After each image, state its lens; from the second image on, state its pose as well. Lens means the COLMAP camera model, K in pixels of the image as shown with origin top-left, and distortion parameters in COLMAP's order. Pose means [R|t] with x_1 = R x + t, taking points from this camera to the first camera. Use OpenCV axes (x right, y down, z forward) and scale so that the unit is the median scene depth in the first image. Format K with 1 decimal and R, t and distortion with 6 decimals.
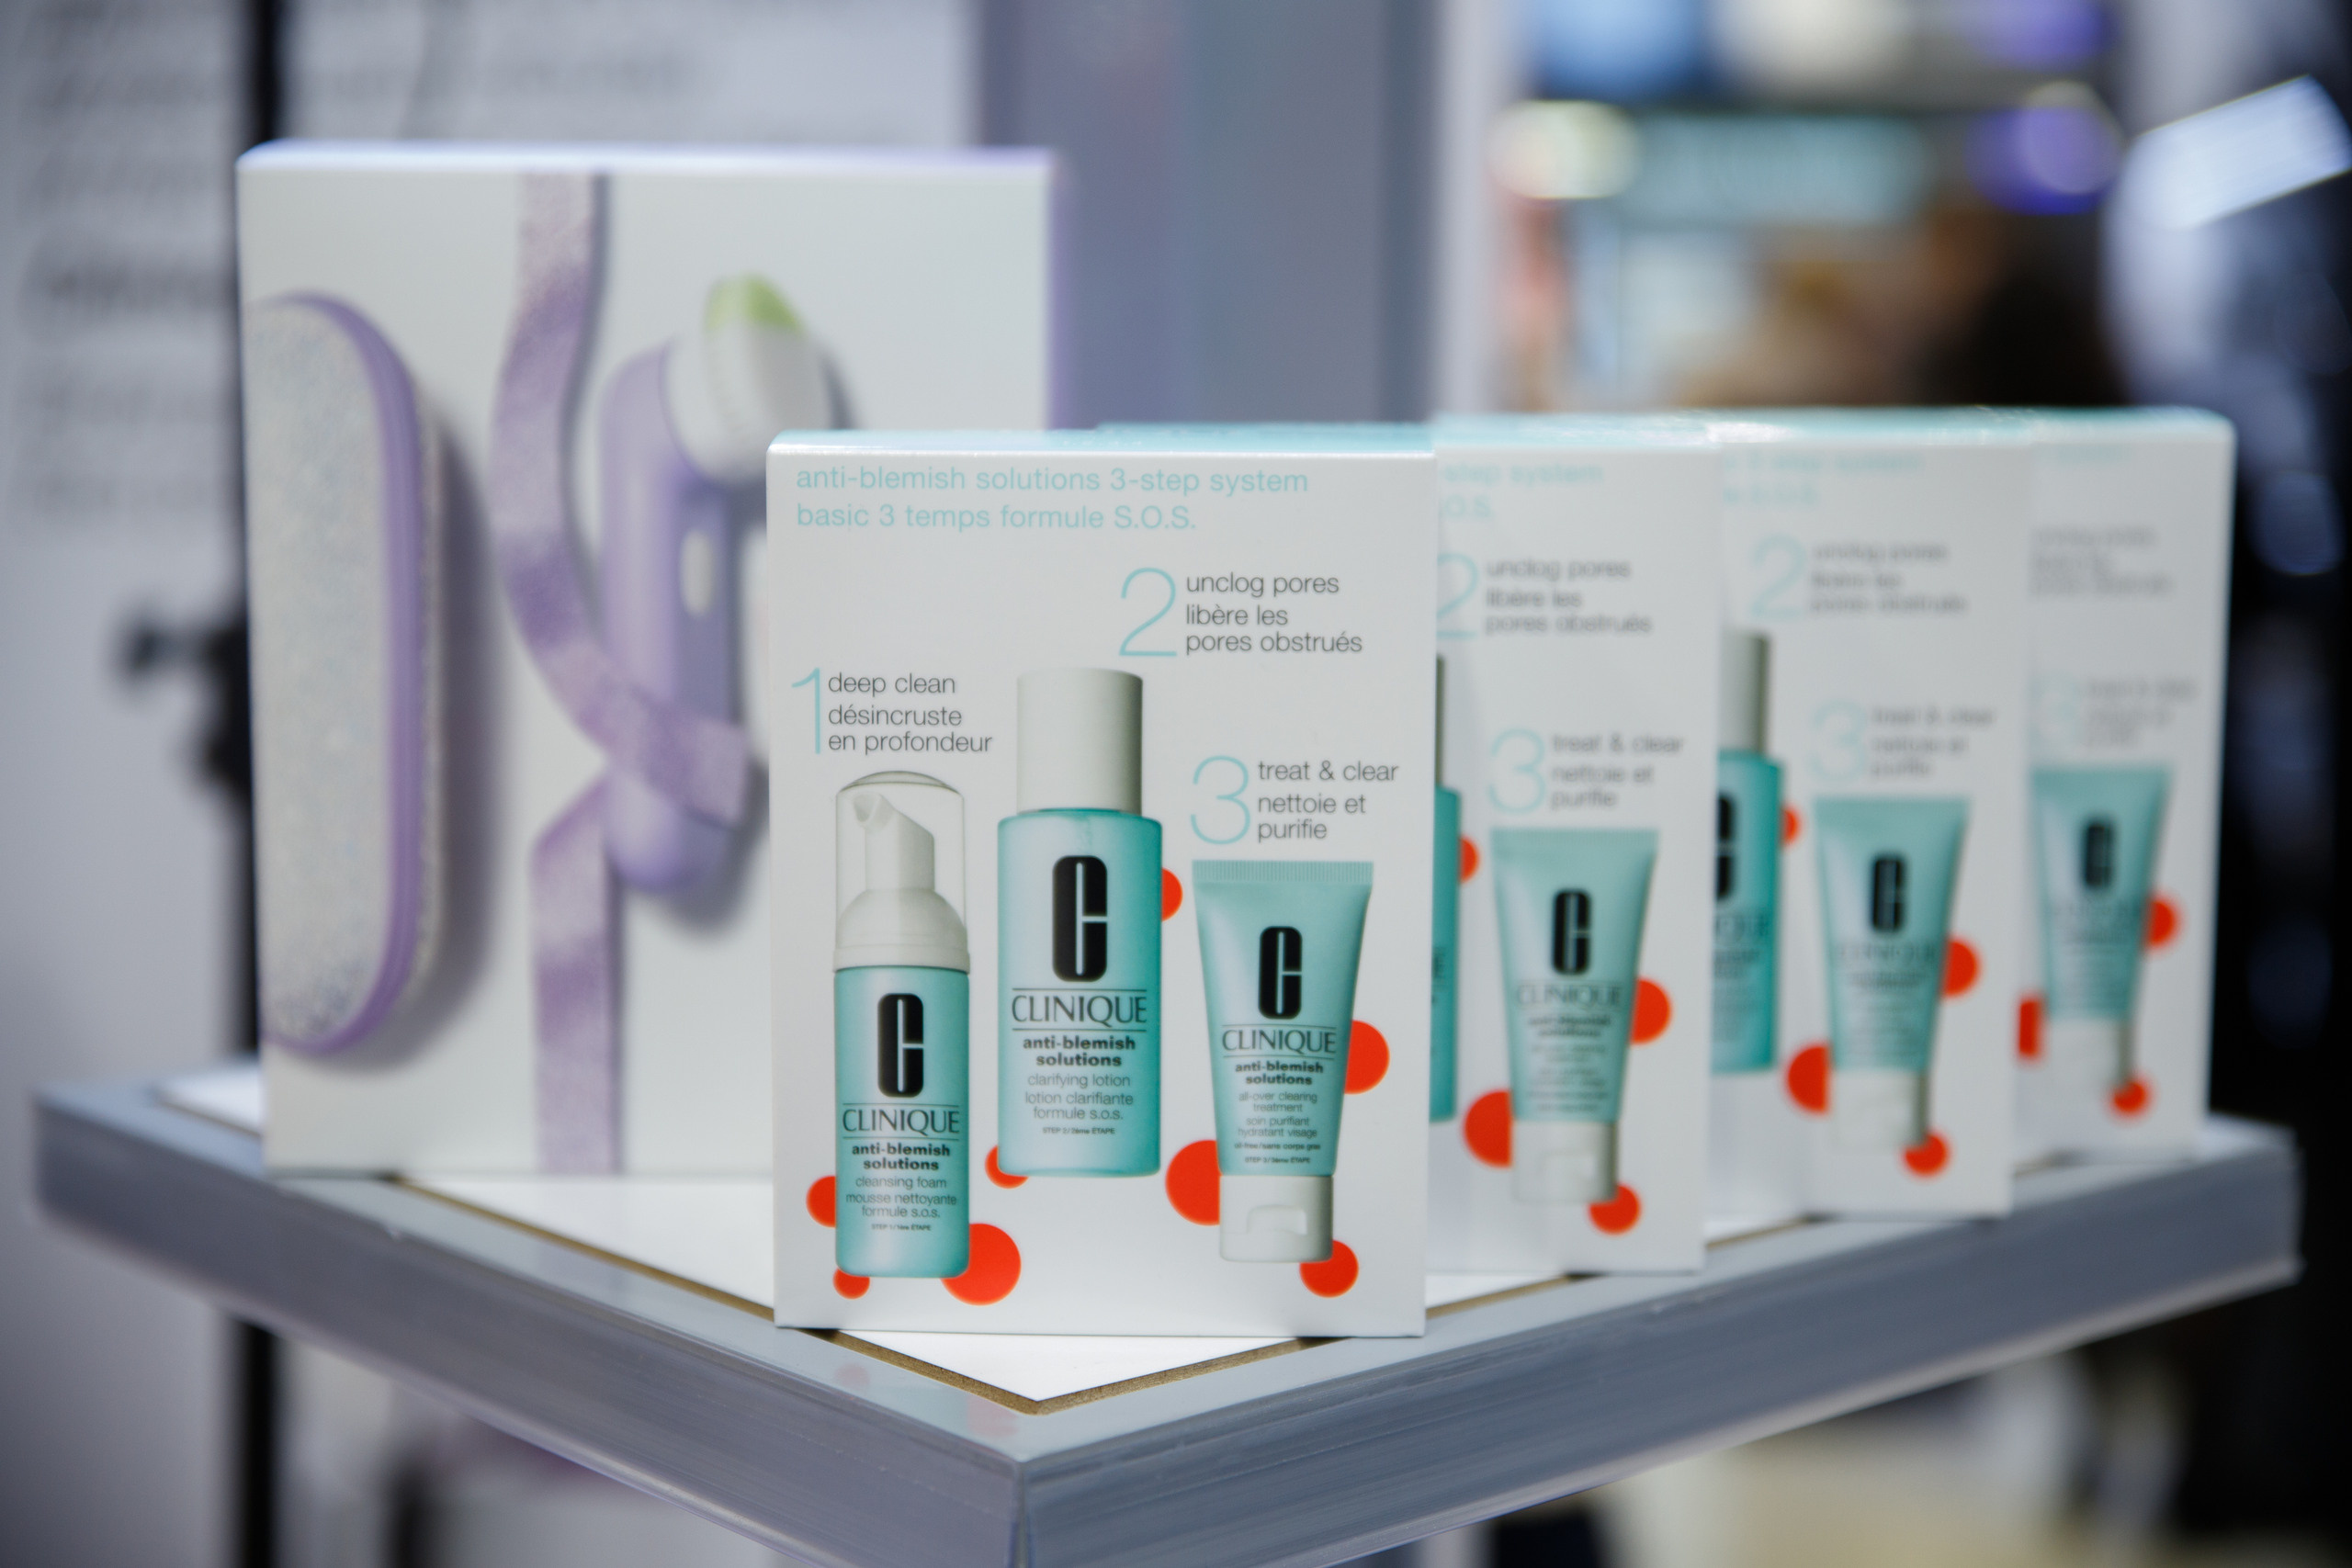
lens RADIAL K [[3888.8, 0, 1164.7], [0, 3888.8, 783.0], [0, 0, 1]] dist [0.053399, 0.000000]
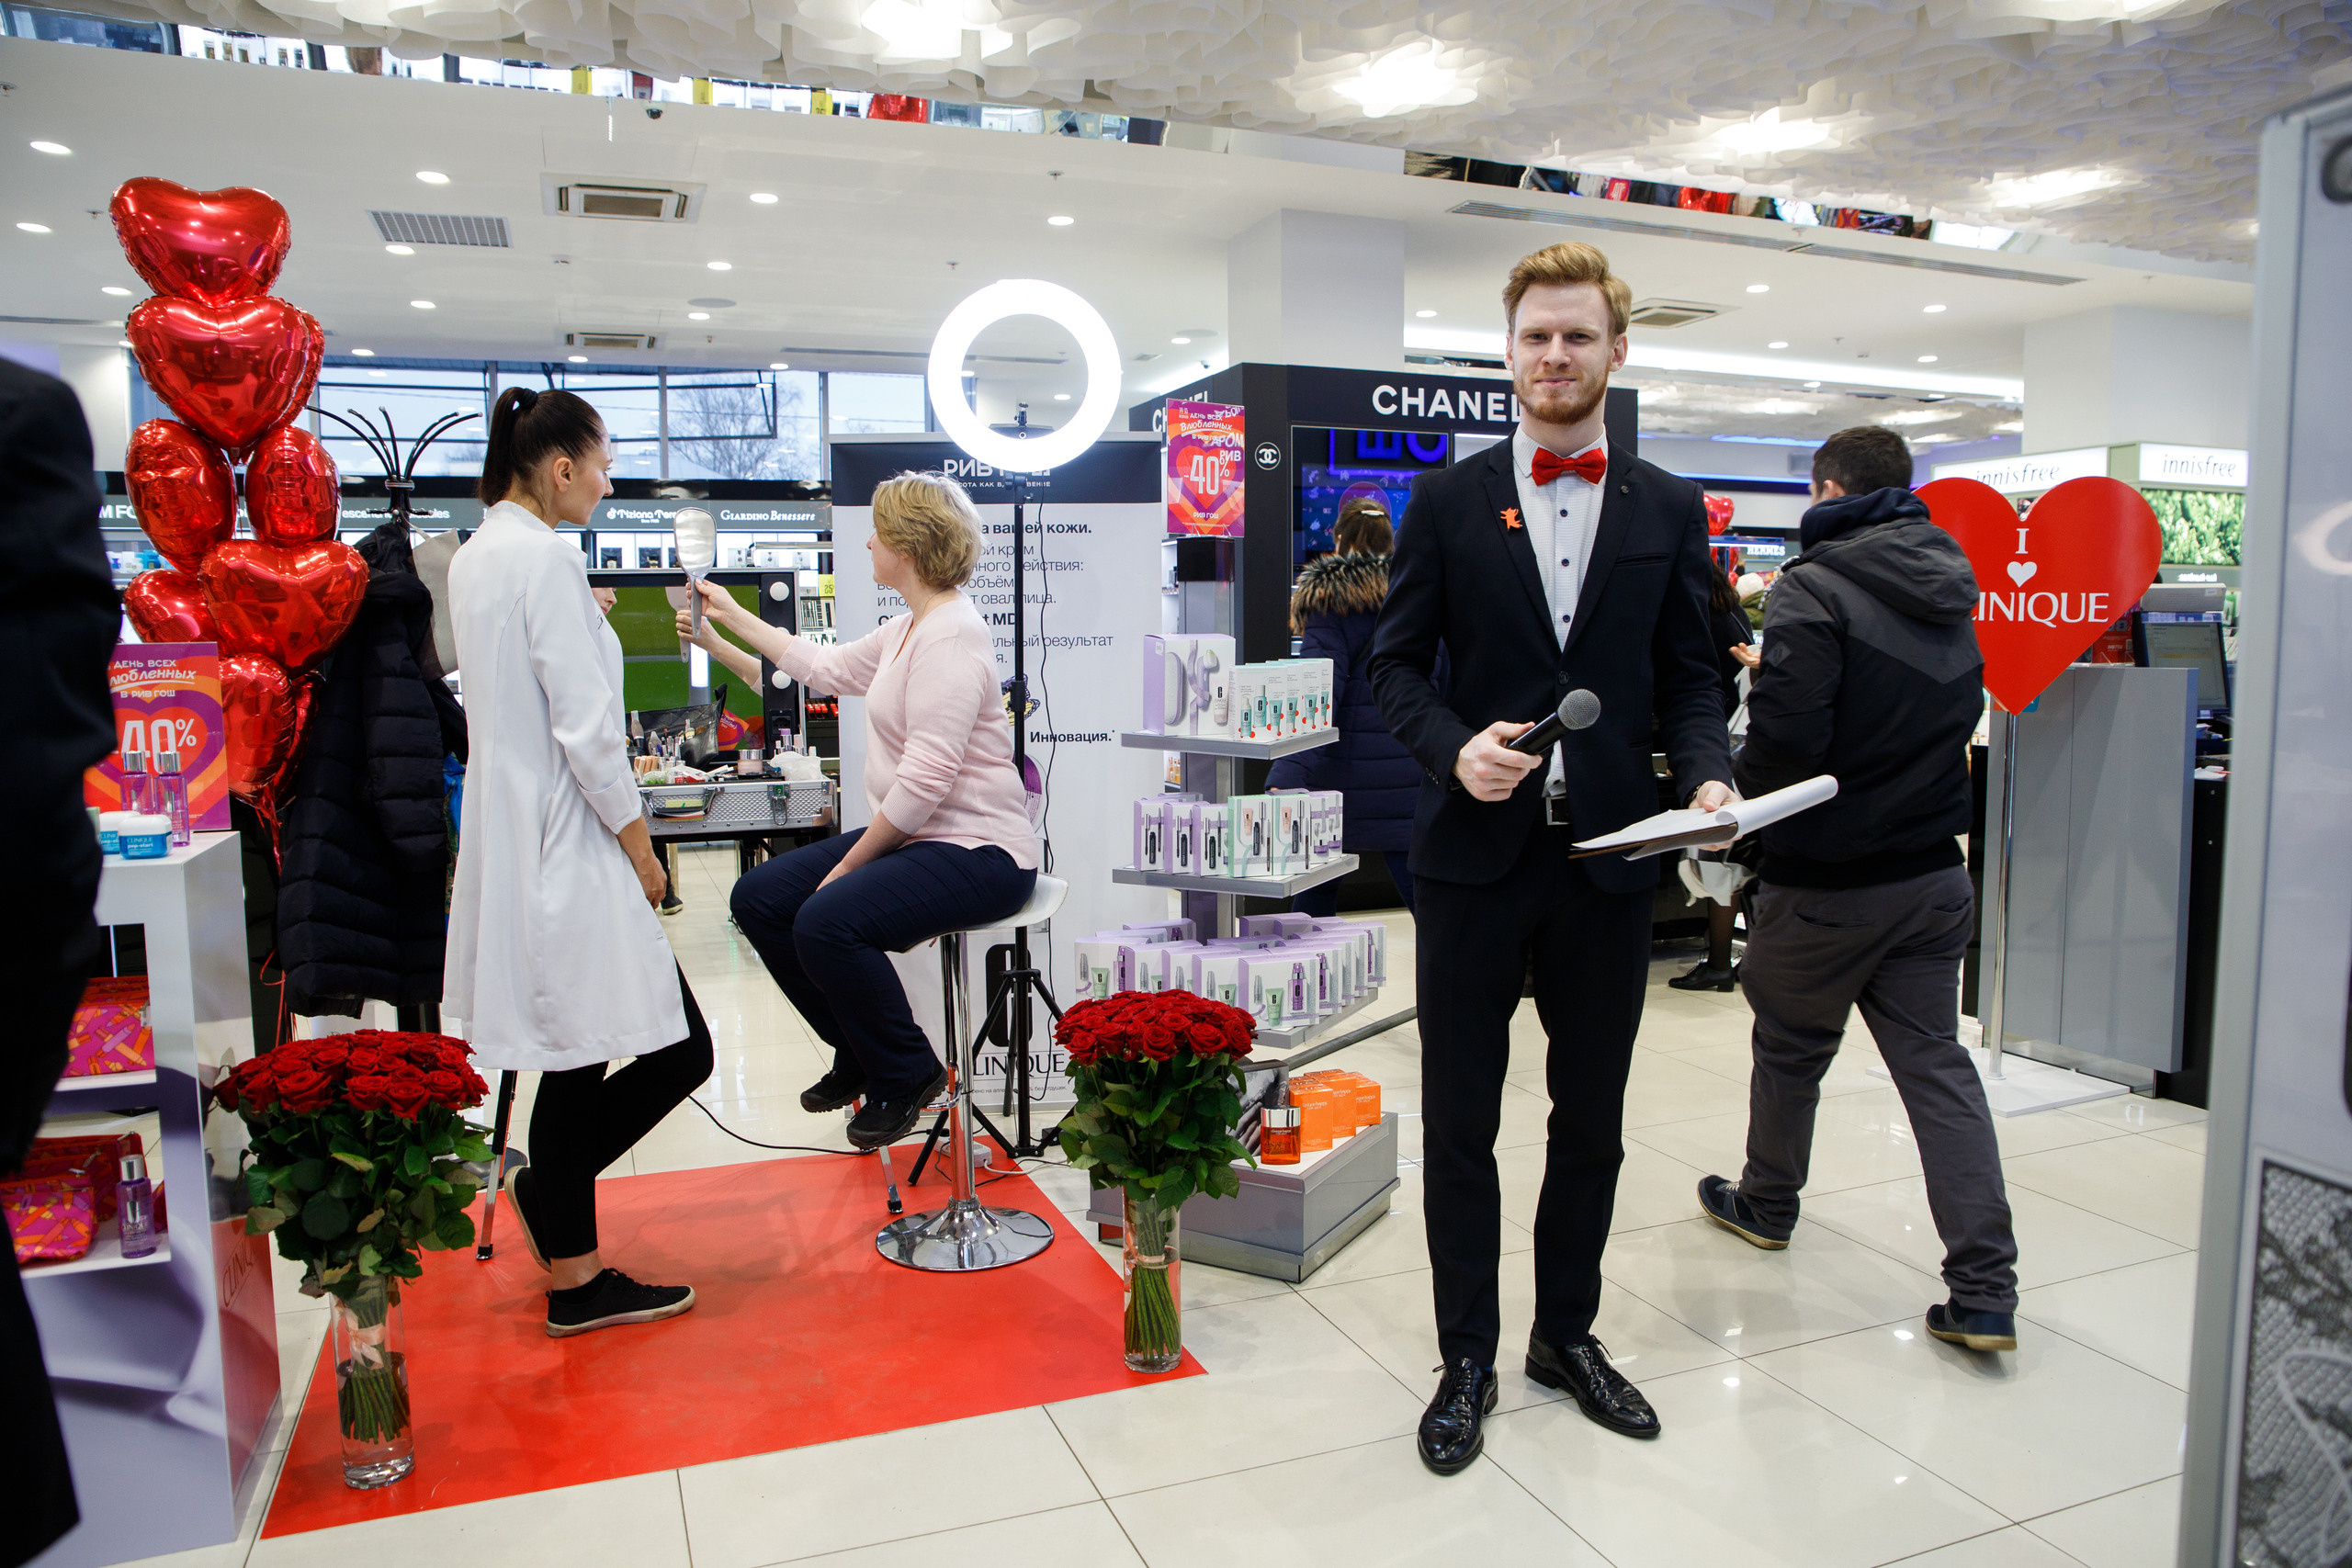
lens RADIAL K [[1679.2, 0, 1209.2], [0, 1679.2, 756.7], [0, 0, 1]] dist [-0.125560, 0.078547]
pose [[0.925135, -0.050012, 0.376329, -1.867352], [0.042839, 0.998706, 0.027410, 0.038326], [-0.377213, -0.009237, 0.926080, -3.295001]]
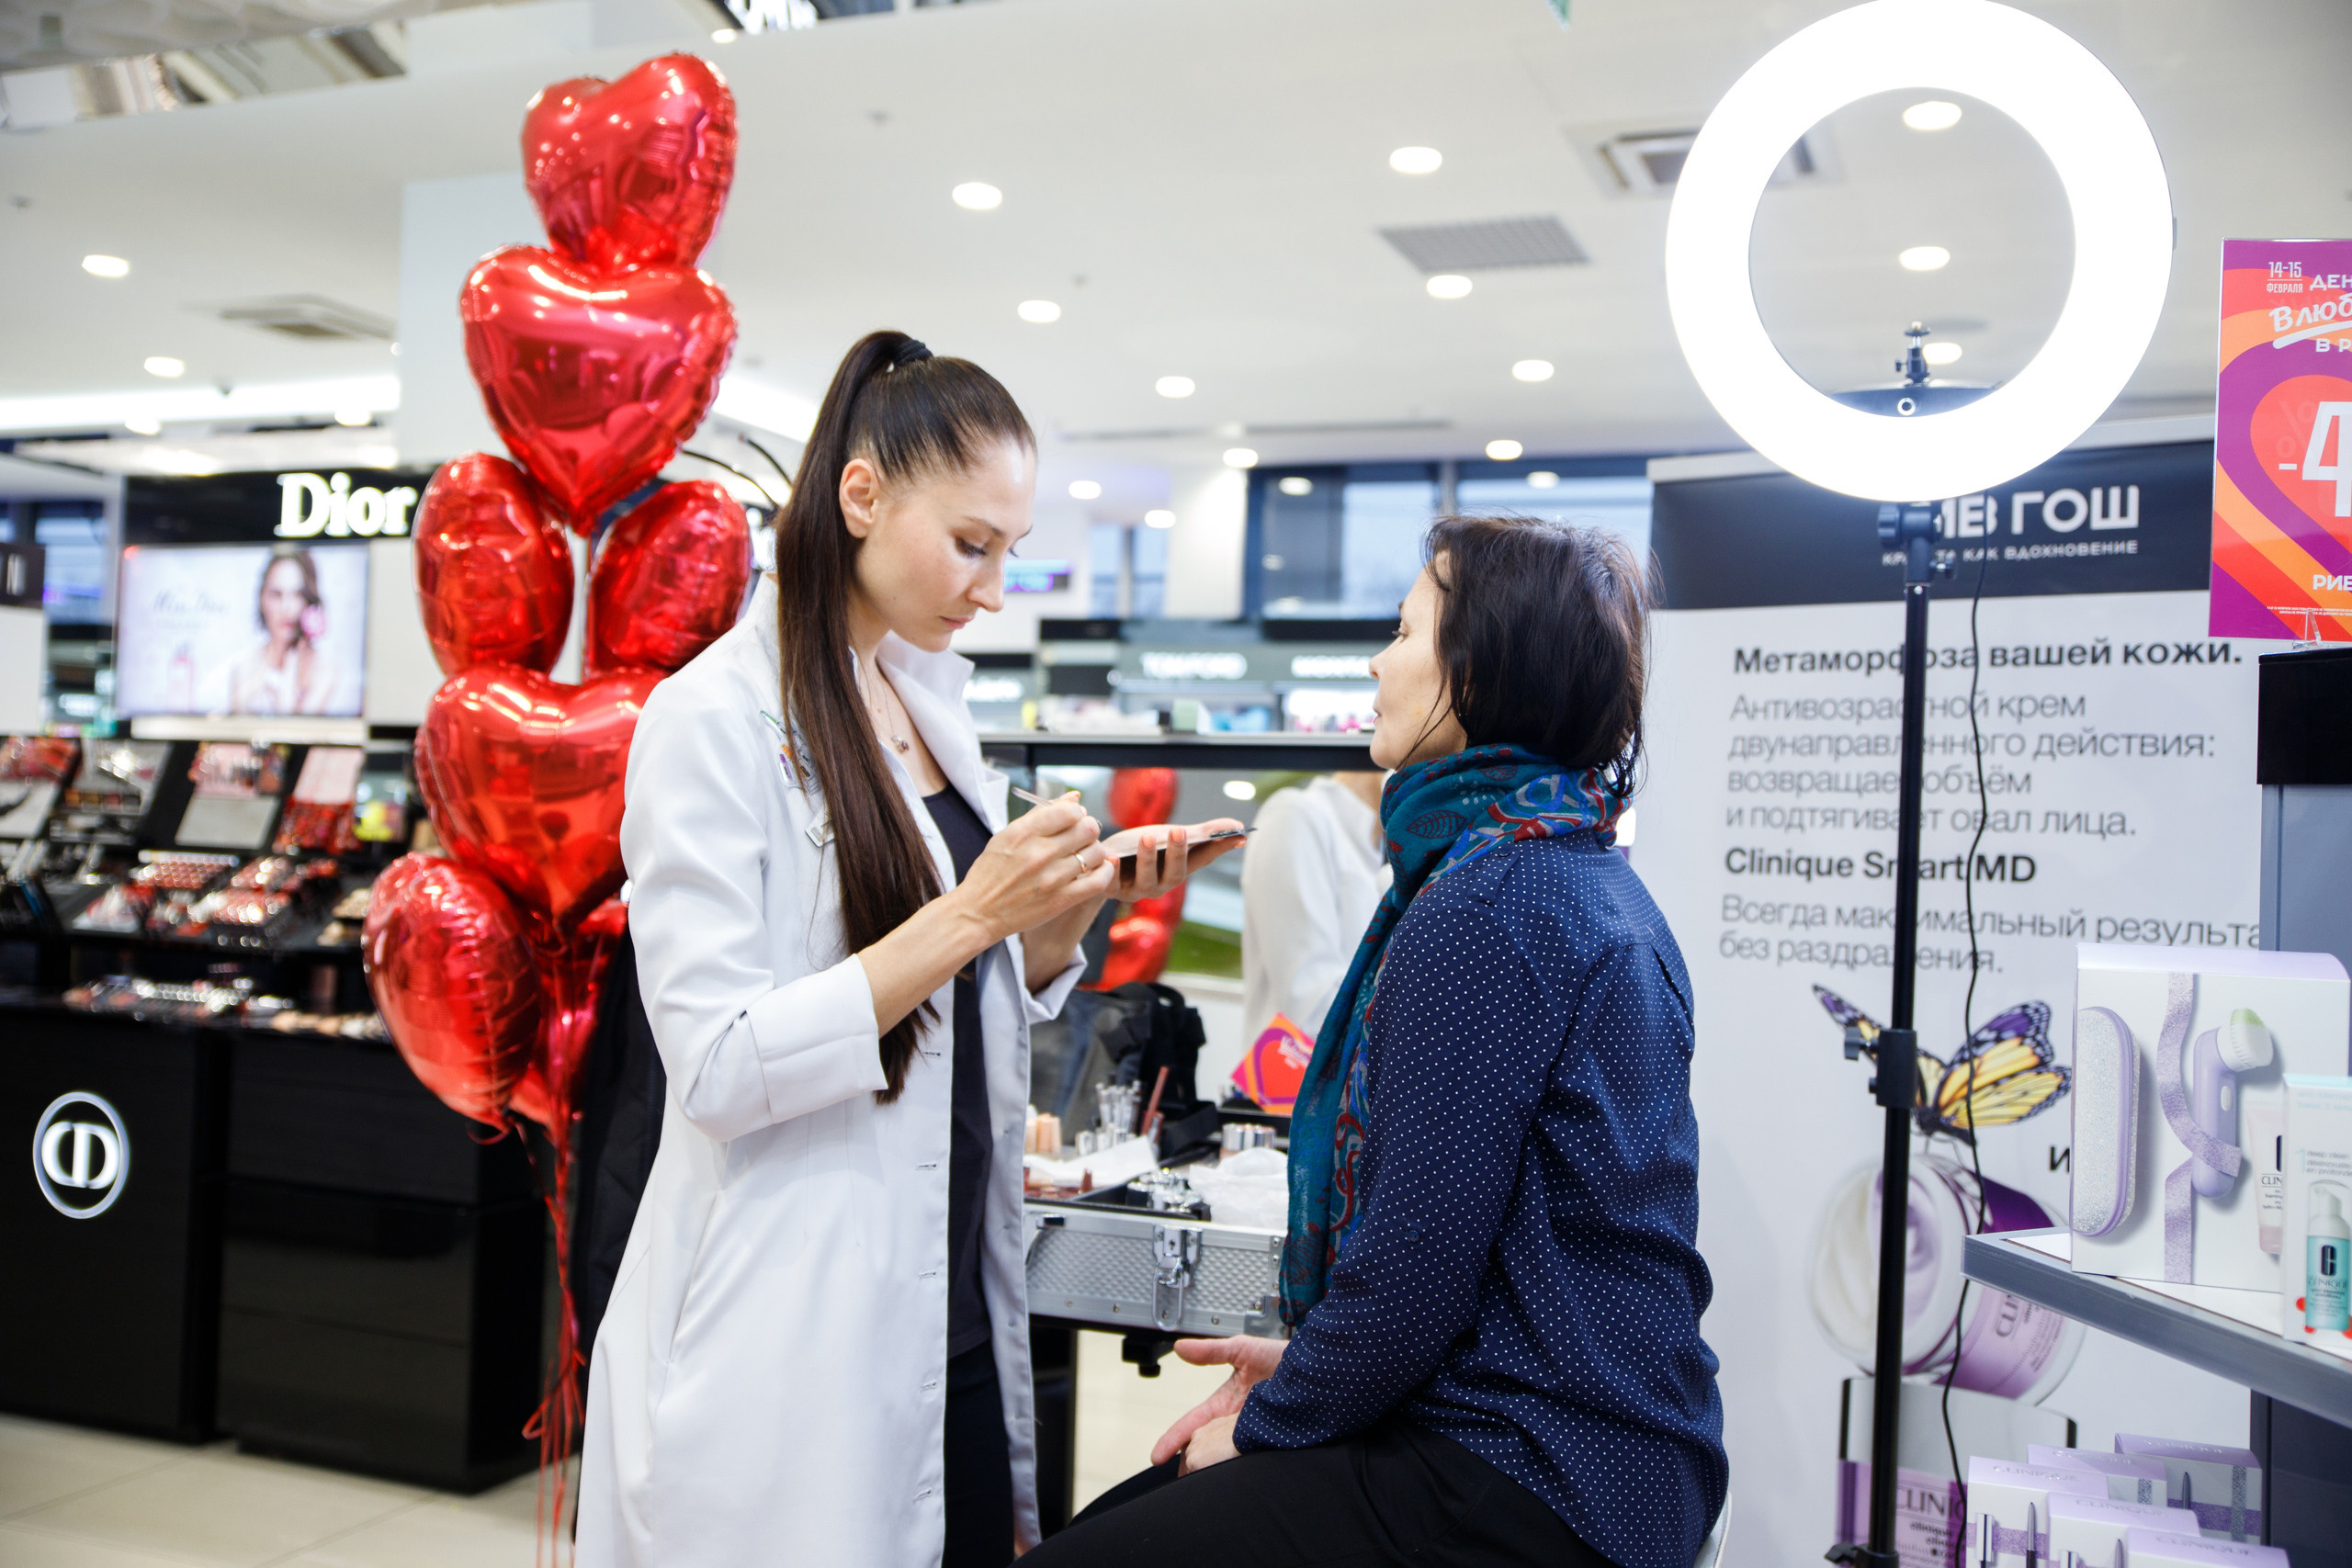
lens RADIAL K [[2174.8, 0, 1210.2], [0, 2174.8, 768.5], [0, 0, 1]] dist [-0.005639, 0.000000]
pose [[0.937070, 0.009027, -0.349026, -0.285236], [-0.040710, 0.995672, -0.083546, -0.142997], [0.346761, 0.092497, 0.933381, -1.013839]]
